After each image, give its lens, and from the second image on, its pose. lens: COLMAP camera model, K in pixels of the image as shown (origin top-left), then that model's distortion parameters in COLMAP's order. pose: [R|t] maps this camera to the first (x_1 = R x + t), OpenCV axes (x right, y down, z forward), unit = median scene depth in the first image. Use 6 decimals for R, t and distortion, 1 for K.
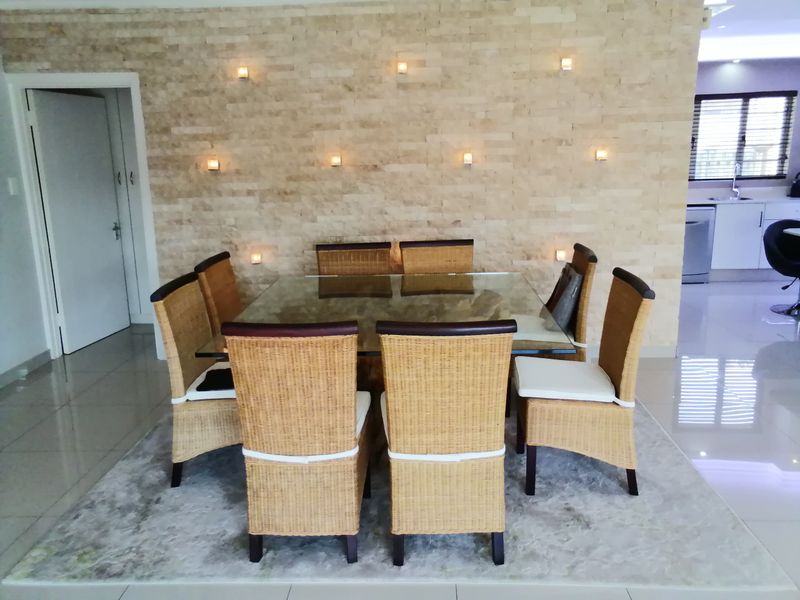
lens RADIAL K [[635.1, 0, 397.4], [0, 635.1, 277.7], [0, 0, 1]] dist [-0.055783, 0.158168]
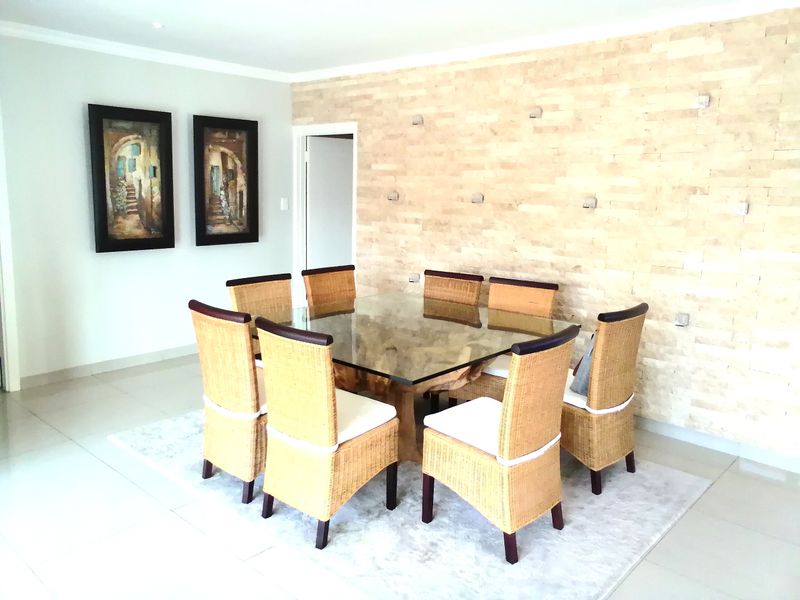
lens RADIAL K [[635.1, 0, 397.4], [0, 635.1, 277.7], [0, 0, 1]] dist [-0.055783, 0.158168]
pose [[0.769072, 0.131829, -0.625420, 0.502172], [-0.164775, 0.986317, 0.005279, -0.032796], [0.617558, 0.098994, 0.780271, 0.079112]]
